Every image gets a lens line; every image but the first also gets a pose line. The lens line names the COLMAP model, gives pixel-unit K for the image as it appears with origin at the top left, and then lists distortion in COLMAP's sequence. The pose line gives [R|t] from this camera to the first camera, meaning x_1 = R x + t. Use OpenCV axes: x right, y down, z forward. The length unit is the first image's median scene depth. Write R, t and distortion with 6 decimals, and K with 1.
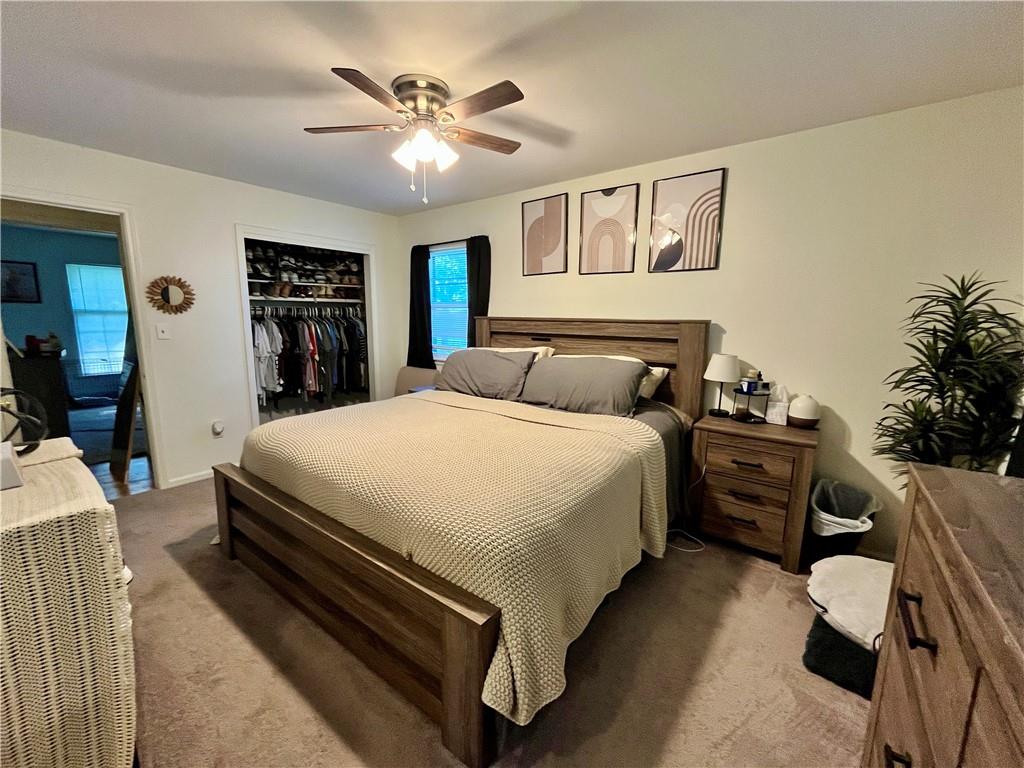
lens RADIAL K [[420.1, 0, 512.0], [0, 420.1, 384.0], [0, 0, 1]] dist [-0.002268, 0.000134]
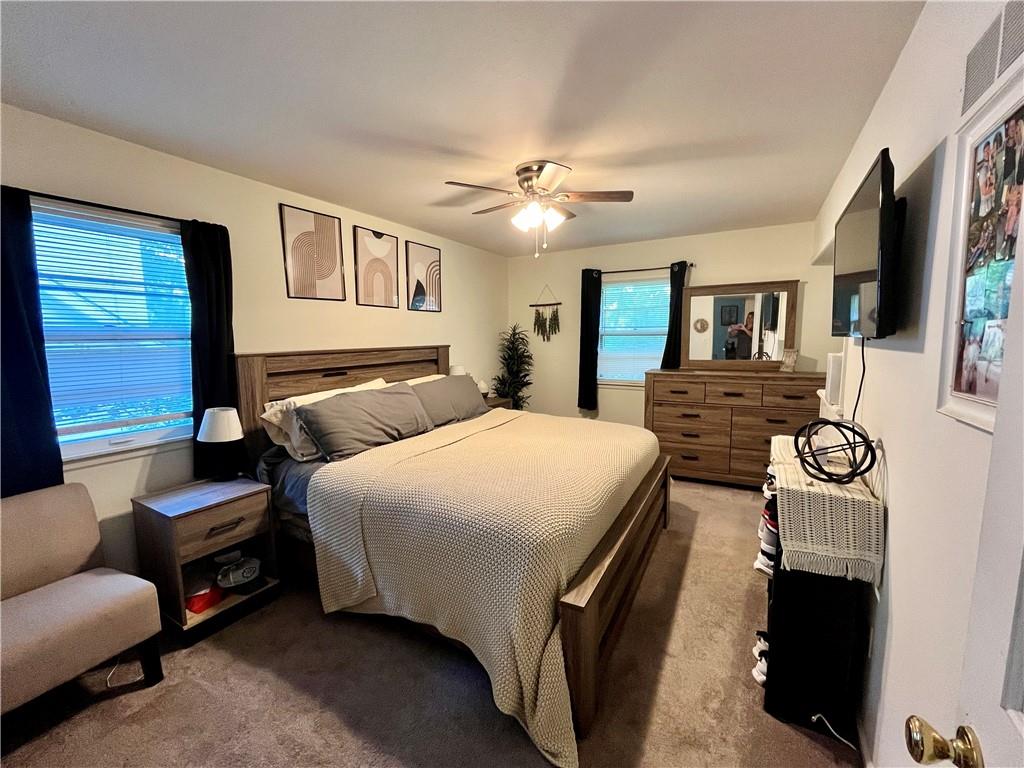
lens RADIAL K [[420.1, 0, 512.0], [0, 420.1, 384.0], [0, 0, 1]] dist [-0.002268, 0.000134]
pose [[-0.141329, -0.125566, 0.981967, -0.957516], [0.165213, 0.975021, 0.148455, -0.175067], [-0.976079, 0.183214, -0.117054, 0.845630]]
